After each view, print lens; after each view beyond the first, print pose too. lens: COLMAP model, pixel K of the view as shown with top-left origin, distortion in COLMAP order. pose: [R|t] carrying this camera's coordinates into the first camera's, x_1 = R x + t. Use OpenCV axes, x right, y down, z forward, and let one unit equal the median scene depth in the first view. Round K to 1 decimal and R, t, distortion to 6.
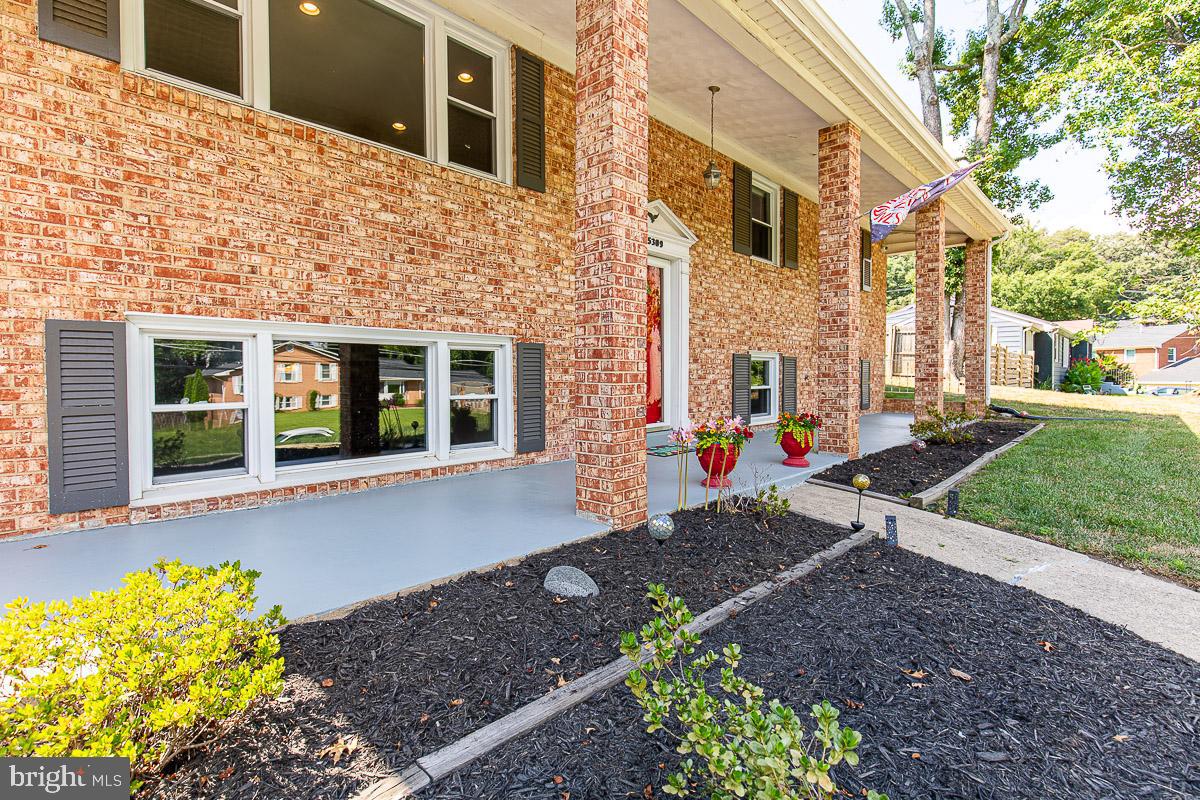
lens RADIAL K [[548.3, 0, 595.6], [0, 548.3, 379.6], [0, 0, 1]] dist [0.007095, -0.002836]
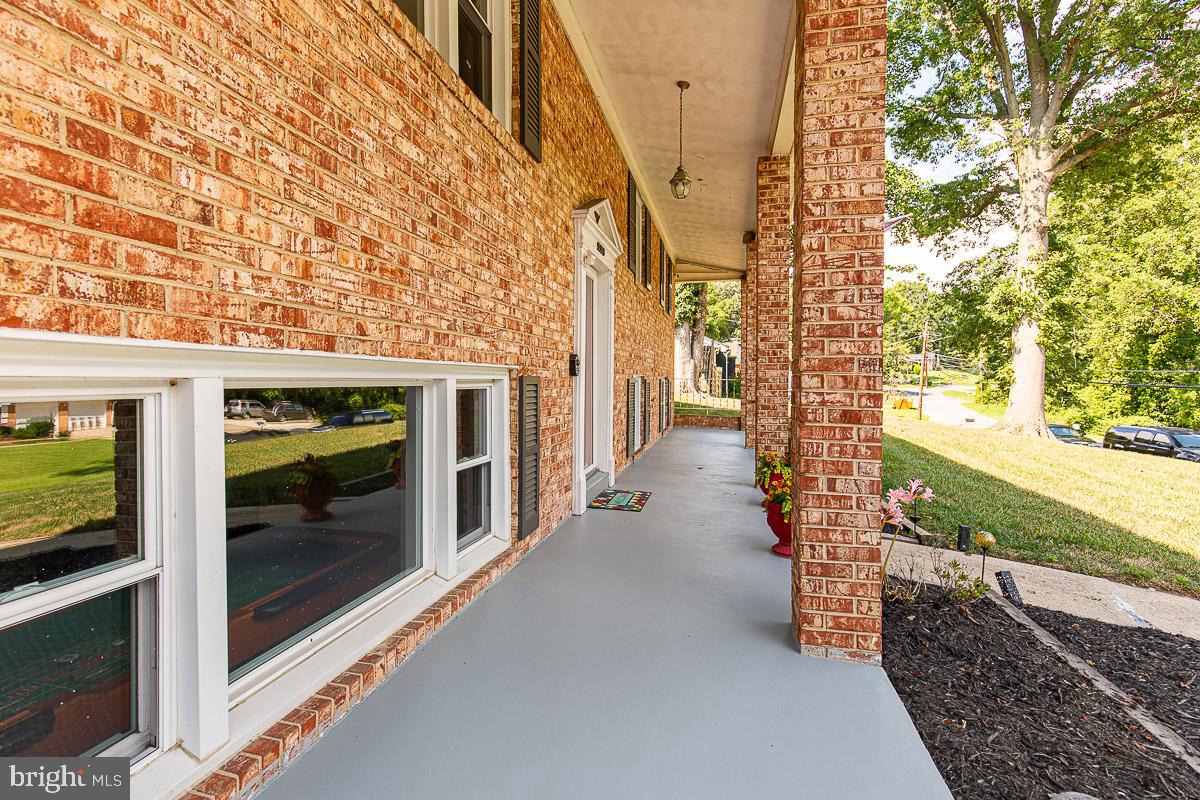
lens RADIAL K [[548.3, 0, 595.6], [0, 548.3, 379.6], [0, 0, 1]] dist [0.007095, -0.002836]
pose [[0.856446, 0.006061, 0.516201, -0.562827], [-0.001162, 0.999951, -0.009813, -0.077674], [-0.516235, 0.007805, 0.856412, 0.511548]]
